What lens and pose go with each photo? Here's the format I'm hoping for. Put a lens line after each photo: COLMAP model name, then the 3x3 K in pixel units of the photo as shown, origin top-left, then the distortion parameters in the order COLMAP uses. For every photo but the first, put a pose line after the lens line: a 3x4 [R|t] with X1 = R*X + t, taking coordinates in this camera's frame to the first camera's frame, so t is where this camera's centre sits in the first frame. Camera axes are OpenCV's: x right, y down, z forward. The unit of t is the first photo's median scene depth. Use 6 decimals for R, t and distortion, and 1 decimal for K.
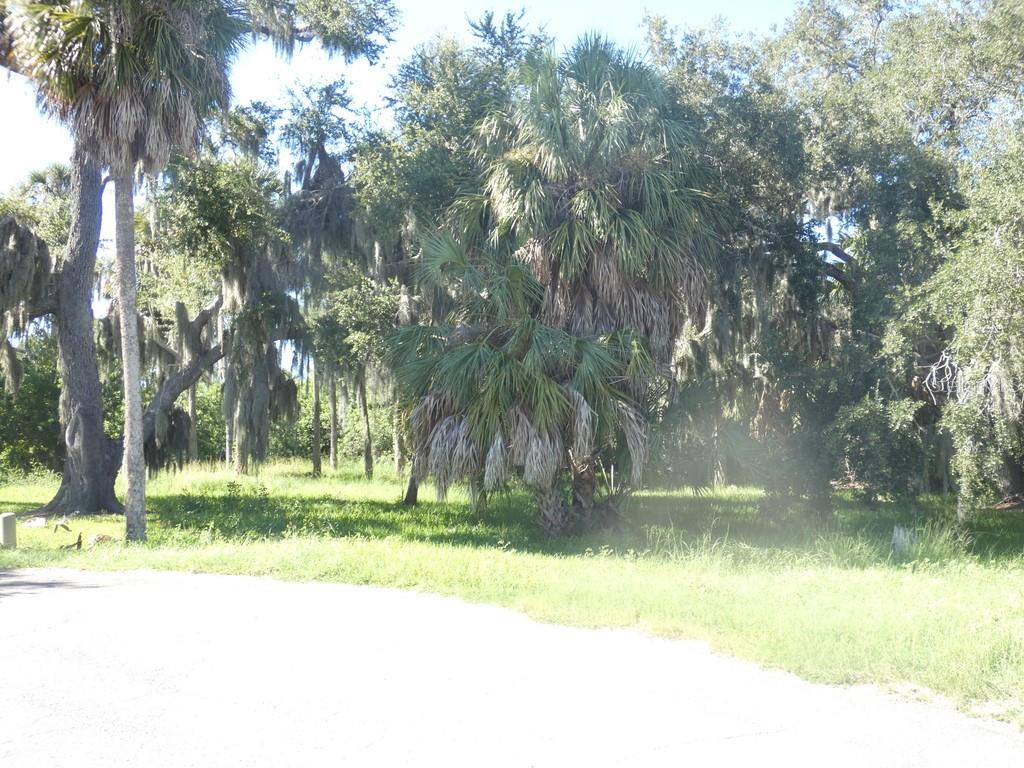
lens RADIAL K [[1027.5, 0, 511.7], [0, 1027.5, 399.3], [0, 0, 1]] dist [-0.053336, -0.002879]
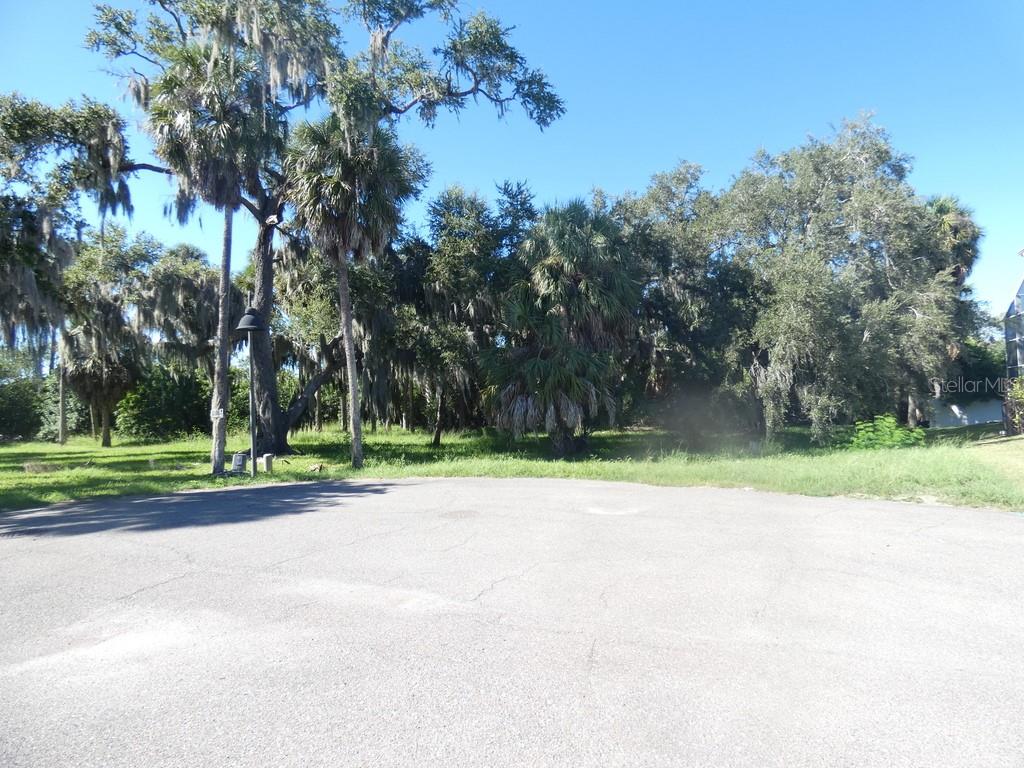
lens RADIAL K [[611.4, 0, 506.2], [0, 611.4, 387.1], [0, 0, 1]] dist [-0.003169, -0.000867]
pose [[0.982121, -0.015392, 0.187620, -0.294980], [0.014734, 0.999879, 0.004902, -0.004576], [-0.187673, -0.002050, 0.982229, -0.135422]]
